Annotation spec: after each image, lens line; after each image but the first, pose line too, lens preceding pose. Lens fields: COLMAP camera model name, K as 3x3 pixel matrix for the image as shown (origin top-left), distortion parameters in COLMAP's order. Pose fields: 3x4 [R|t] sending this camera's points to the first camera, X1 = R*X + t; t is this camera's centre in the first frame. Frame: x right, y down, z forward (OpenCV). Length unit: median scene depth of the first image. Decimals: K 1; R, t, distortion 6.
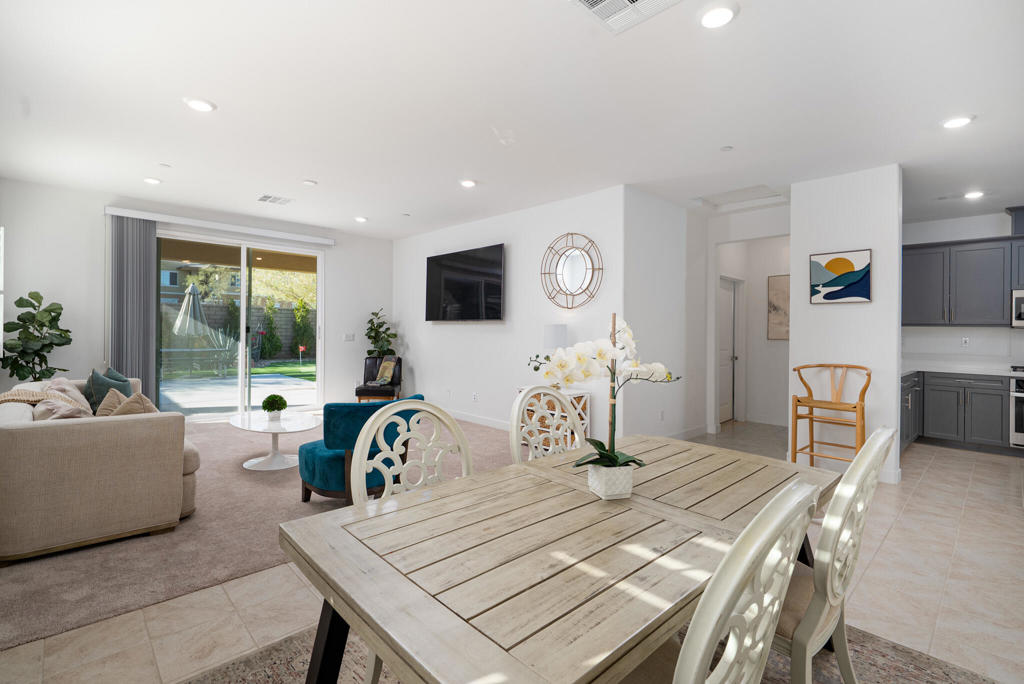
lens RADIAL K [[461.4, 0, 512.0], [0, 461.4, 342.0], [0, 0, 1]] dist [-0.001587, -0.000159]
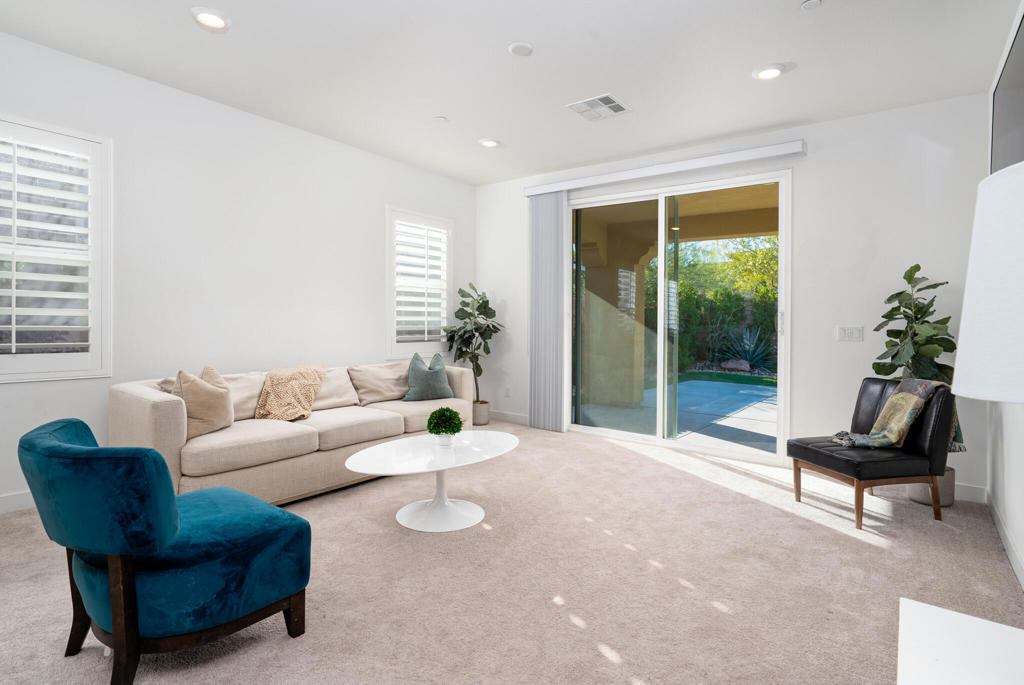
lens RADIAL K [[524.8, 0, 513.9], [0, 524.8, 324.5], [0, 0, 1]] dist [0.003358, 0.000506]
pose [[0.166689, -0.010452, -0.985954, 0.202149], [-0.042035, 0.998959, -0.017696, 0.008434], [0.985113, 0.044395, 0.166077, 0.918111]]
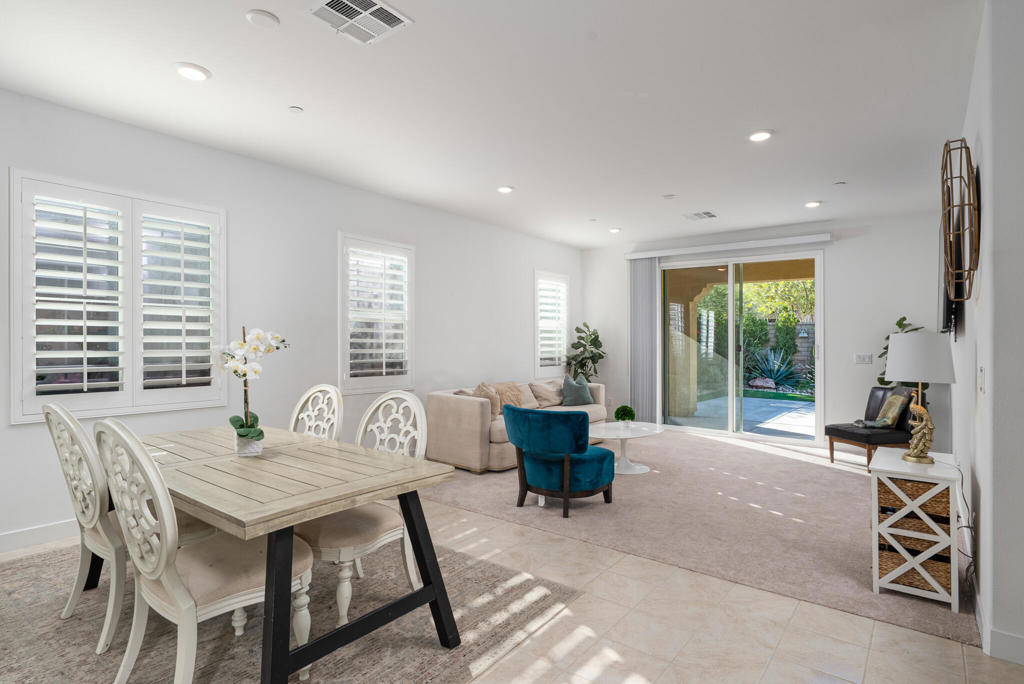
lens RADIAL K [[542.9, 0, 512.0], [0, 542.9, 342.0], [0, 0, 1]] dist [0.010874, 0.000251]
pose [[0.160855, -0.017021, -0.986831, 0.671590], [-0.033397, 0.999185, -0.022678, 0.003010], [0.986413, 0.036605, 0.160156, 0.498566]]
